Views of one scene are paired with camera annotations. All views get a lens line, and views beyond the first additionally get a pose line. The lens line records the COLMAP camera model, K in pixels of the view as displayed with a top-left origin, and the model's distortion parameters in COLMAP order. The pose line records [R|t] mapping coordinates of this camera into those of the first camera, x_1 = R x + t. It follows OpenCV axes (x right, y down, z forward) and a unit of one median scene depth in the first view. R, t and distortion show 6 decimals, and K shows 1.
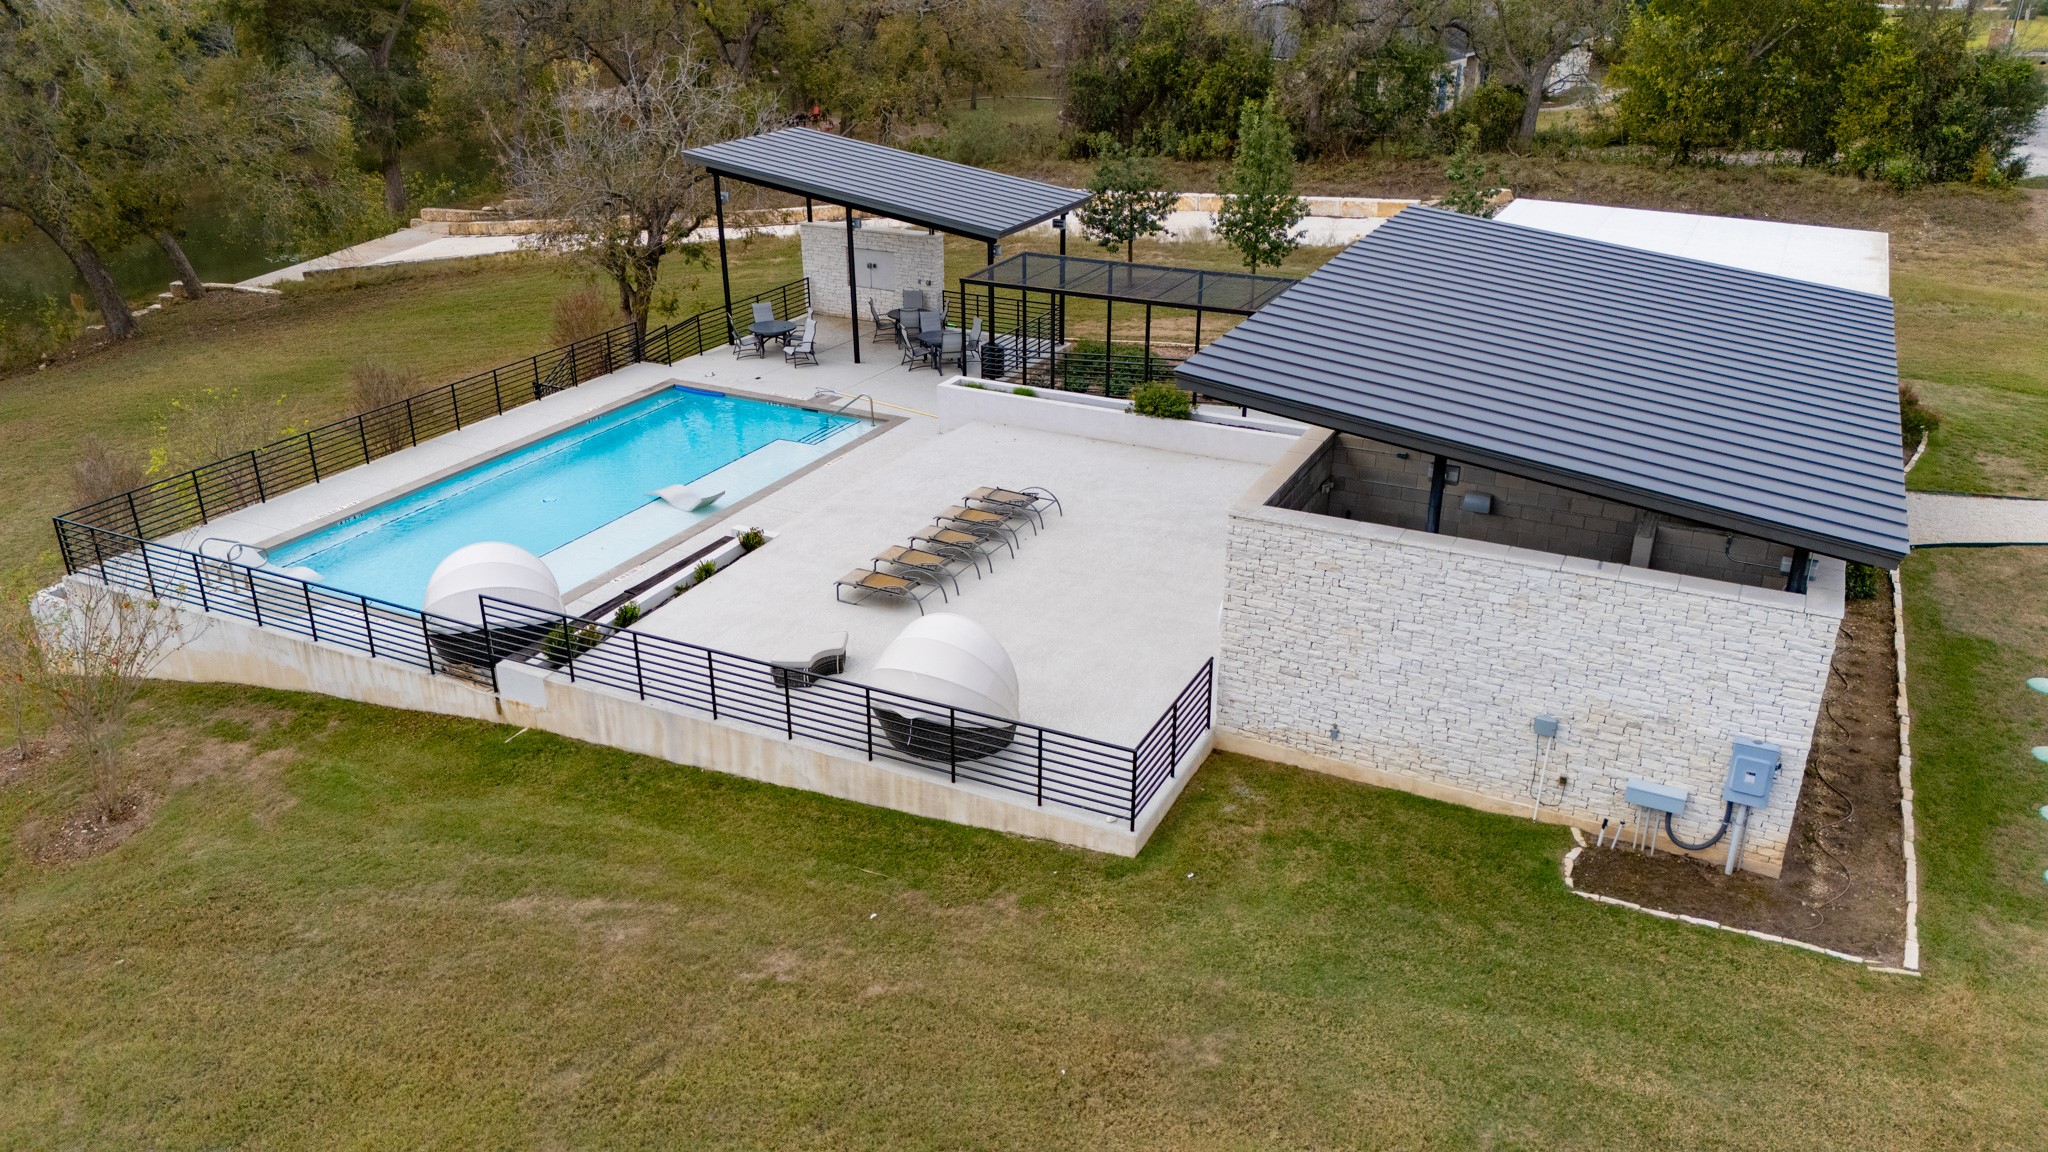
lens RADIAL K [[1536.8, 0, 1024.0], [0, 1536.8, 576.0], [0, 0, 1]] dist [0.045669, -0.000911]
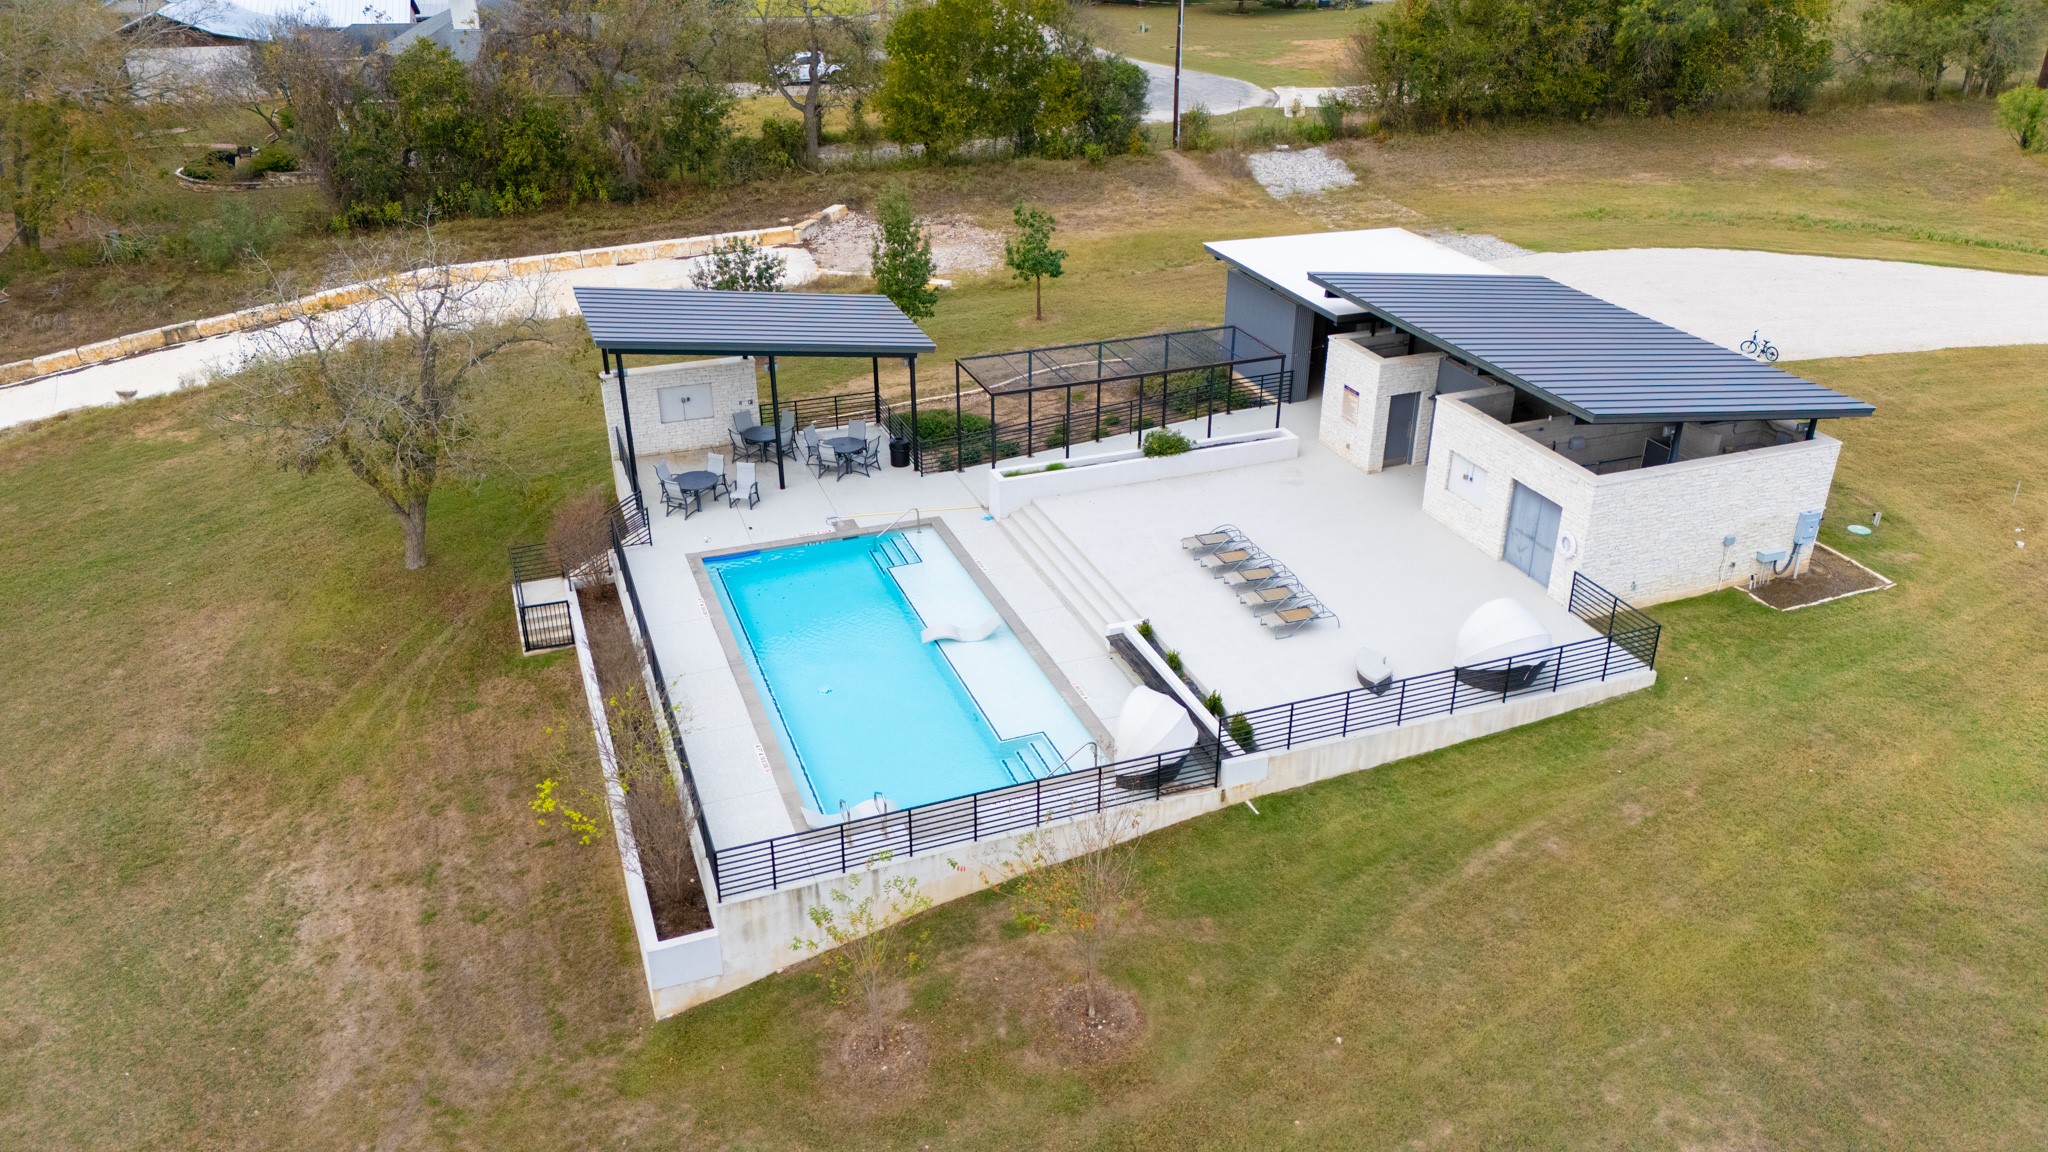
lens RADIAL K [[1505.3, 0, 1024.0], [0, 1505.3, 576.0], [0, 0, 1]] dist [0.003986, 0.000788]
pose [[0.692404, -0.332597, 0.640278, -1.249327], [0.300323, 0.939741, 0.163383, -0.362669], [-0.656036, 0.079163, 0.750567, 0.135013]]
